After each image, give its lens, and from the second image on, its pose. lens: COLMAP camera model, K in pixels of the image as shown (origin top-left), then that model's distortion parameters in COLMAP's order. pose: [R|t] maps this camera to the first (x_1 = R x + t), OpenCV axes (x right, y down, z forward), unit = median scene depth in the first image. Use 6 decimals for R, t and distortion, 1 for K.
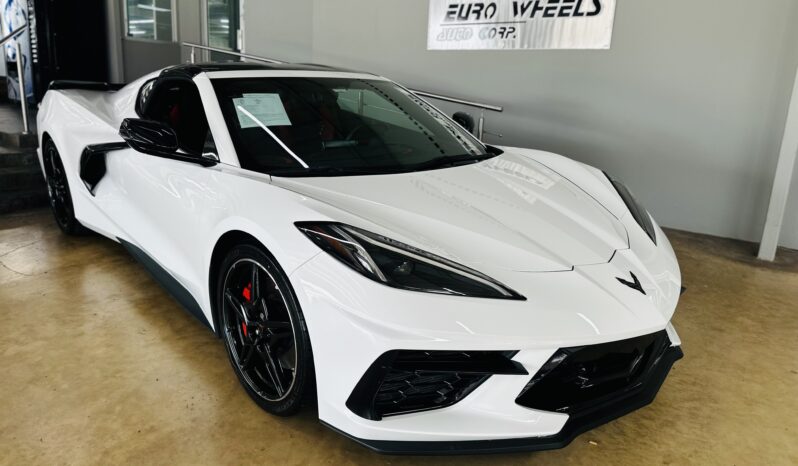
lens RADIAL K [[541.9, 0, 393.1], [0, 541.9, 236.5], [0, 0, 1]] dist [0.020082, -0.012821]
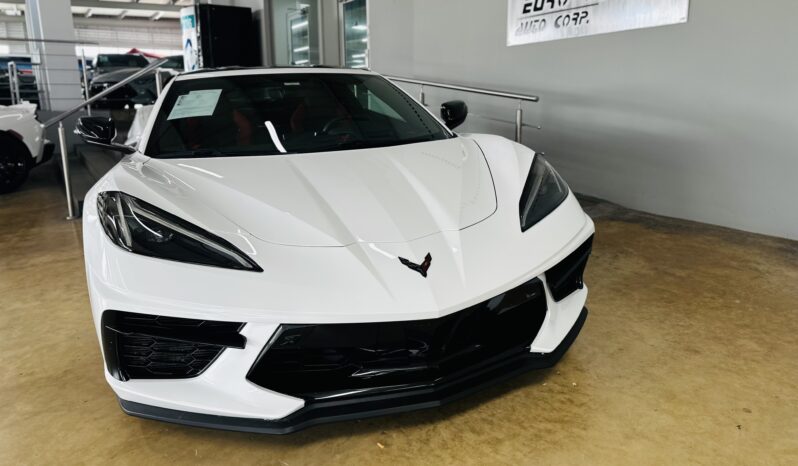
lens RADIAL K [[541.9, 0, 395.2], [0, 541.9, 225.2], [0, 0, 1]] dist [0.020082, -0.012821]
pose [[0.935885, 0.017621, -0.351866, 0.580674], [-0.035190, 0.998429, -0.043600, 0.050519], [0.350545, 0.053186, 0.935034, 0.139382]]
